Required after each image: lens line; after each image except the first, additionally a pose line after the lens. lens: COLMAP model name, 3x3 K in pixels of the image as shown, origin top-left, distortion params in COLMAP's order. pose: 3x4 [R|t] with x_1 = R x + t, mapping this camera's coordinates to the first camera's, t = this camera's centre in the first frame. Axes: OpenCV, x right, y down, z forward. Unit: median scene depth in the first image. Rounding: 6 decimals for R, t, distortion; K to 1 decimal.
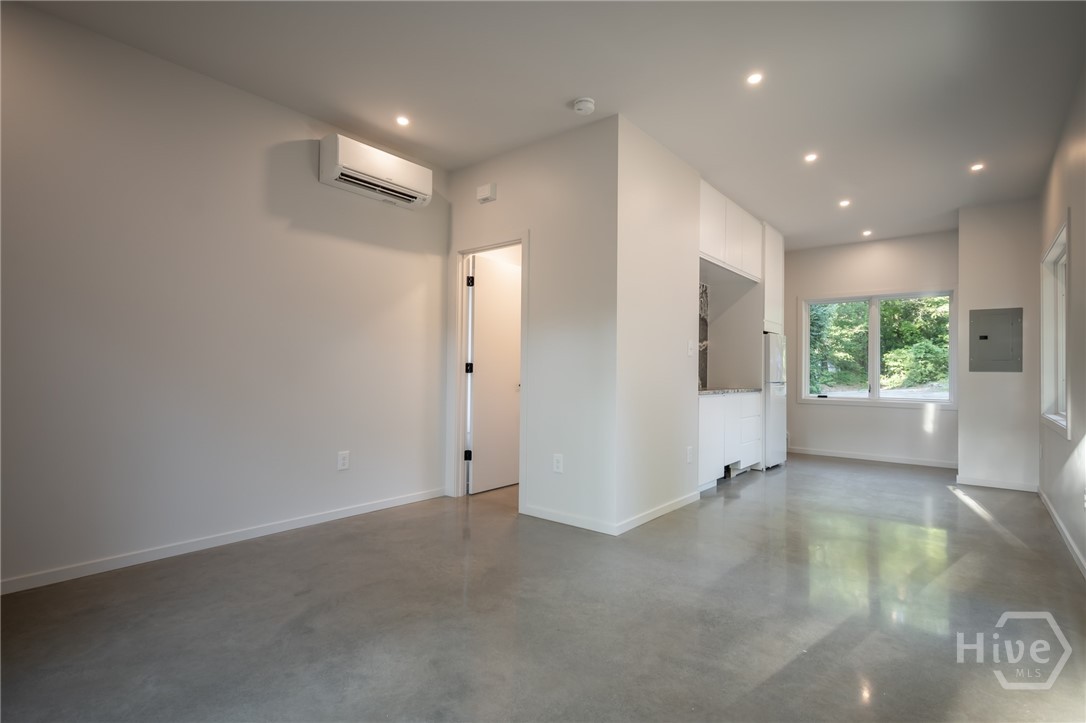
lens RADIAL K [[522.8, 0, 543.3], [0, 522.8, 364.0], [0, 0, 1]] dist [0.001321, -0.000267]
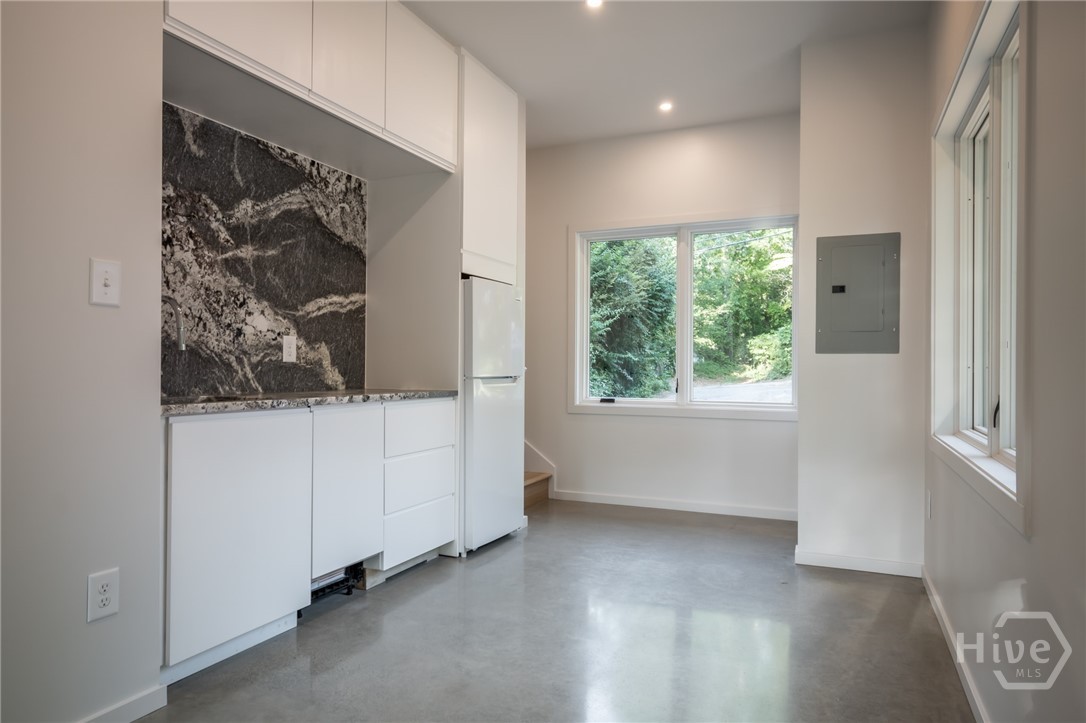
lens RADIAL K [[668.4, 0, 547.0], [0, 668.4, 364.1], [0, 0, 1]] dist [0.000984, -0.000095]
pose [[0.963141, -0.005758, 0.268934, 0.307166], [0.001716, 0.999882, 0.015263, 0.012017], [-0.268990, -0.014239, 0.963038, 0.349594]]
